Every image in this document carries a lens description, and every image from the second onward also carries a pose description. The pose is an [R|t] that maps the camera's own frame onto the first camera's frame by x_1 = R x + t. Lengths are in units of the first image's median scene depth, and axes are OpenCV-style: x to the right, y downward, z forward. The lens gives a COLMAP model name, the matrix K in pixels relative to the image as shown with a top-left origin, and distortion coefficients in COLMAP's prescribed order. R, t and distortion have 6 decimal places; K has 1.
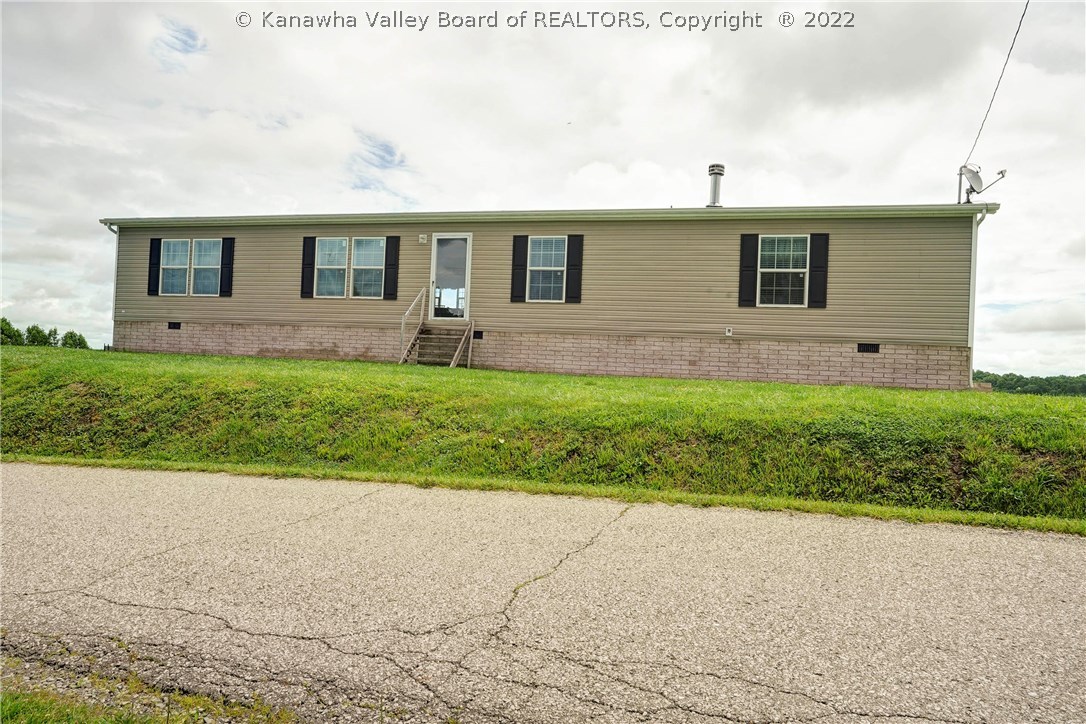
lens RADIAL K [[685.9, 0, 543.0], [0, 685.9, 362.0], [0, 0, 1]] dist [0.025958, 0.000040]
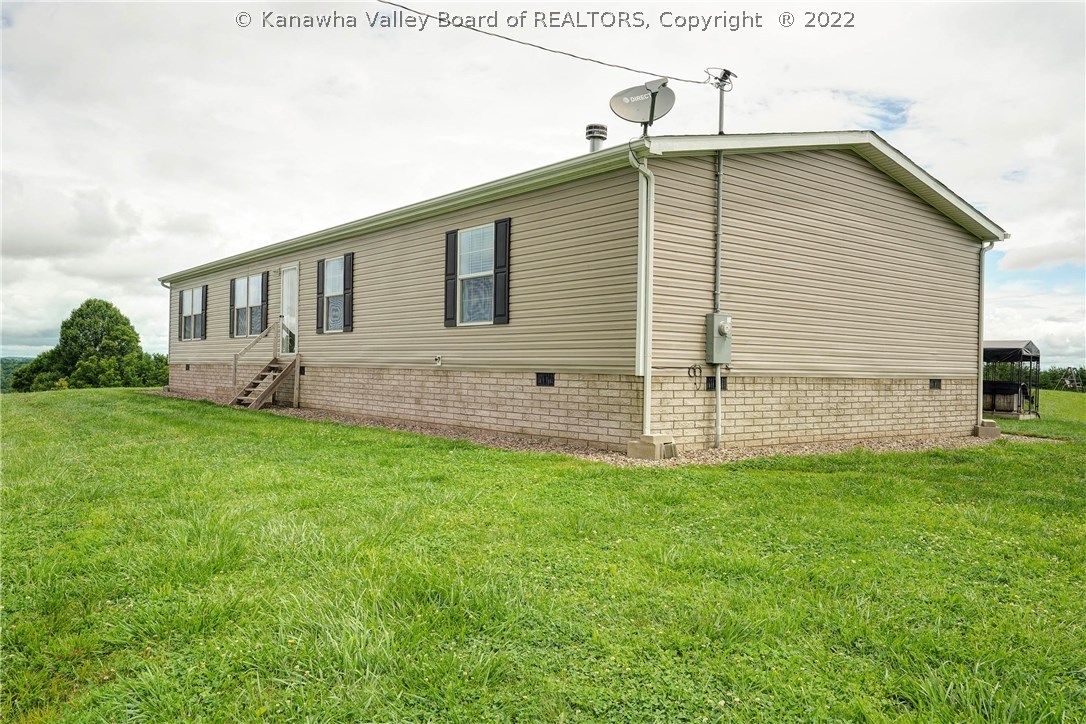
lens RADIAL K [[825.2, 0, 543.0], [0, 825.2, 362.0], [0, 0, 1]] dist [0.083741, 0.009089]
pose [[0.799119, -0.034111, -0.600204, 0.865286], [0.020194, 0.999349, -0.029909, -0.011784], [0.600833, 0.011781, 0.799288, 0.317749]]
